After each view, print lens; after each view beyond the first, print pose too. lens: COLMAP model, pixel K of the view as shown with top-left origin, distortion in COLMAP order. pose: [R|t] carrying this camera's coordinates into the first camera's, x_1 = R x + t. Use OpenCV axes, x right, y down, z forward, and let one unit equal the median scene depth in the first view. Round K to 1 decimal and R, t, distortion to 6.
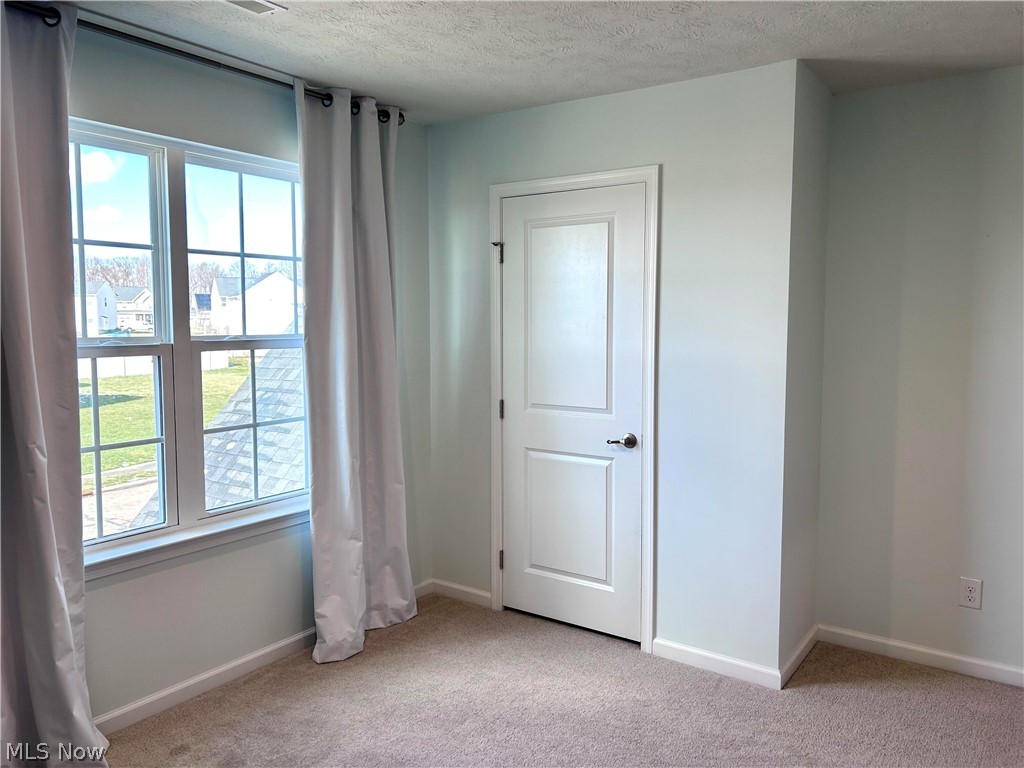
lens RADIAL K [[779.5, 0, 513.9], [0, 779.5, 365.0], [0, 0, 1]] dist [0.049894, -0.001183]
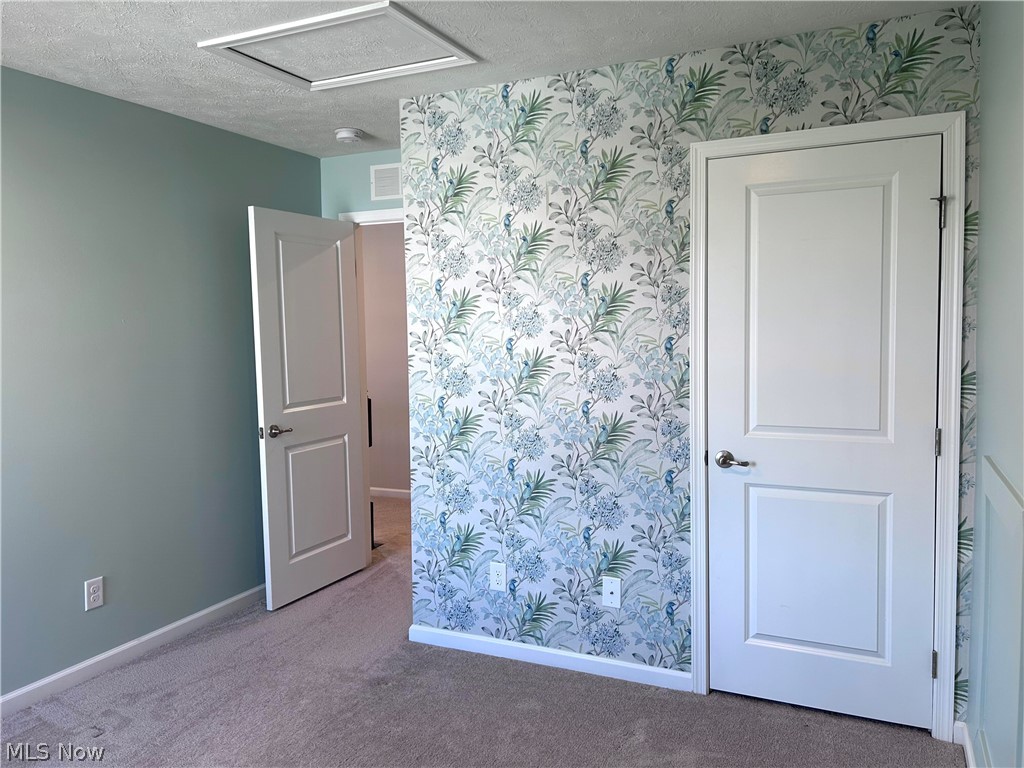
lens RADIAL K [[777.2, 0, 512.0], [0, 777.2, 384.0], [0, 0, 1]] dist [0.084196, -0.087473]
pose [[0.985016, -0.032191, 0.169434, -0.364837], [0.031226, 0.999477, 0.008354, -0.007153], [-0.169614, -0.002938, 0.985506, 0.293905]]
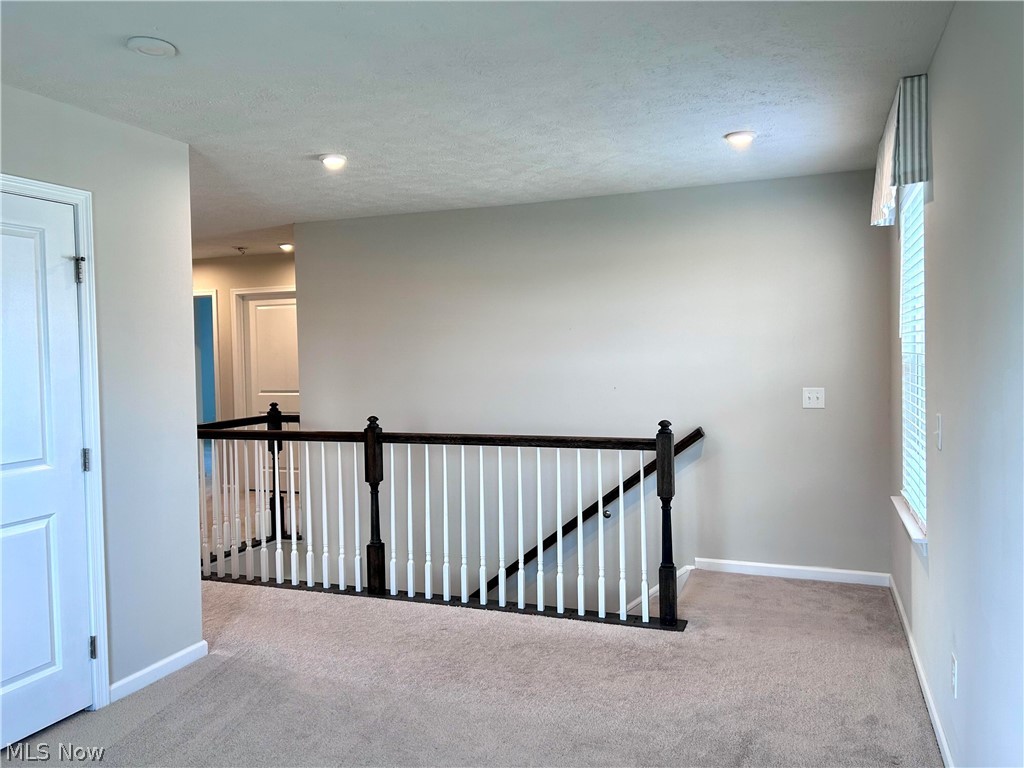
lens RADIAL K [[777.2, 0, 512.0], [0, 777.2, 384.0], [0, 0, 1]] dist [0.084196, -0.087473]
pose [[-0.244566, -0.046484, 0.968518, -0.824229], [0.074517, 0.994995, 0.066572, -0.042889], [-0.966765, 0.088452, -0.239878, 0.702781]]
